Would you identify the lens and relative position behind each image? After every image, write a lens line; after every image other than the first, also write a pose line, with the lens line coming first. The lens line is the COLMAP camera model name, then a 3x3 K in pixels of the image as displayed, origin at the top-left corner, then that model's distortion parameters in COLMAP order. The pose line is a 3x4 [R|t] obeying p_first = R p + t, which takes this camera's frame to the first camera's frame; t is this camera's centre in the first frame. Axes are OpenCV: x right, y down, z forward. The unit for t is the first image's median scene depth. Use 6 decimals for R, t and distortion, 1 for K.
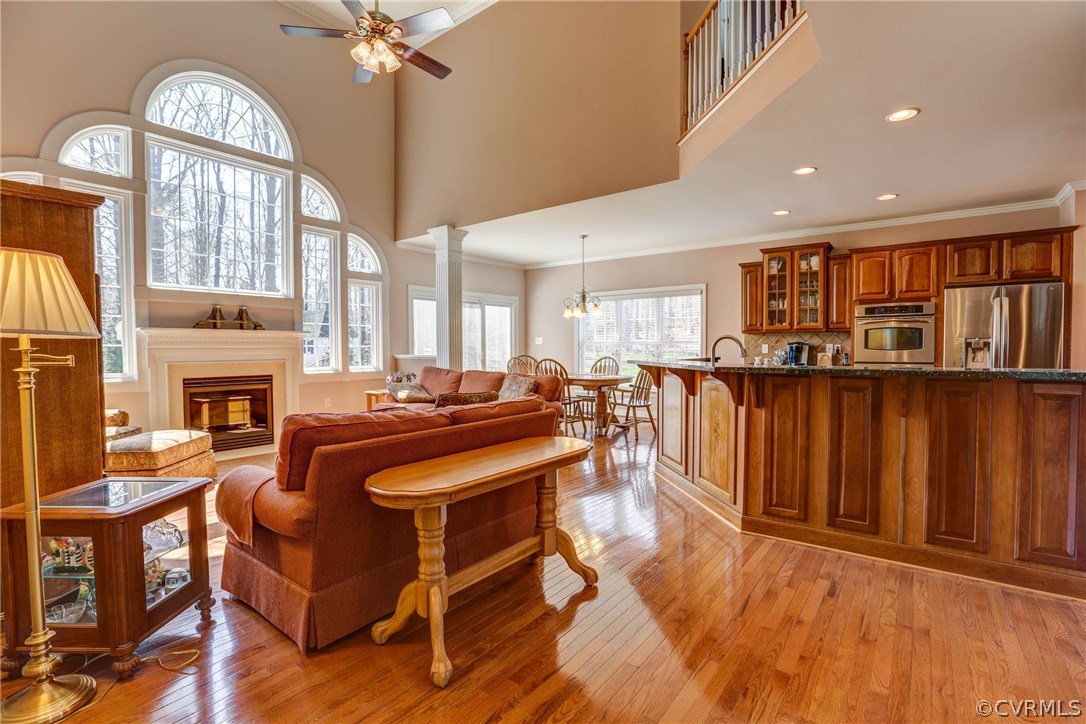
lens RADIAL K [[493.6, 0, 552.8], [0, 493.6, 363.9], [0, 0, 1]] dist [-0.024139, 0.004572]
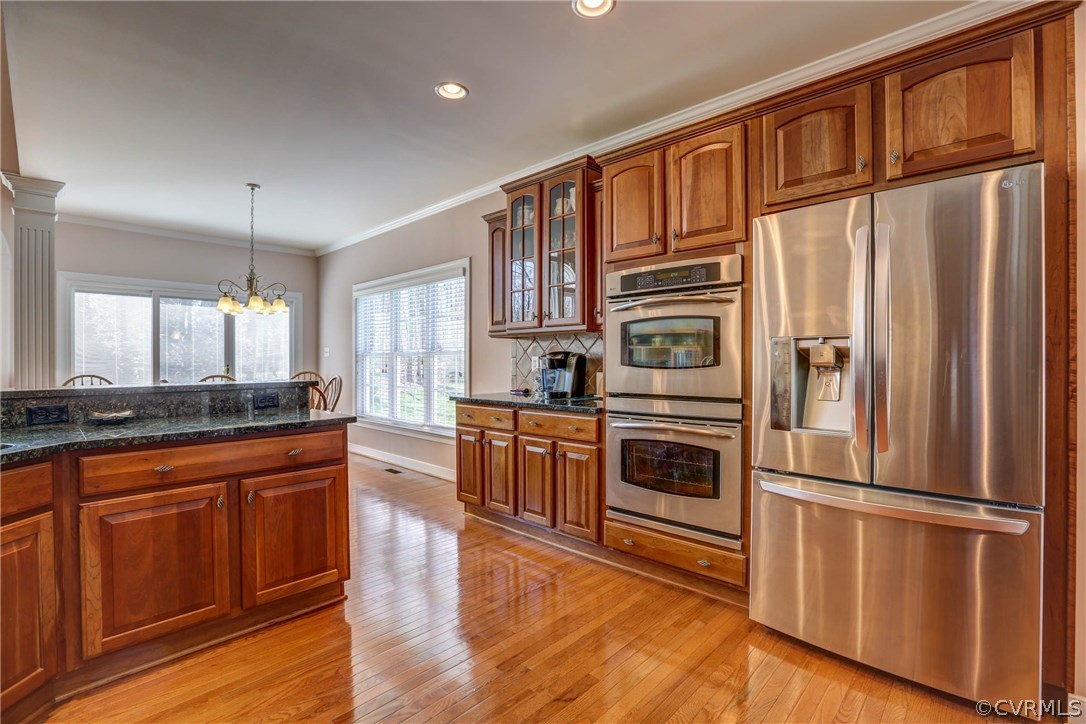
lens RADIAL K [[493.6, 0, 544.4], [0, 493.6, 365.9], [0, 0, 1]] dist [-0.024139, 0.004572]
pose [[0.994895, 0.000629, -0.100910, 0.612220], [-0.003260, 0.999659, -0.025909, -0.015903], [0.100860, 0.026106, 0.994558, 0.521882]]
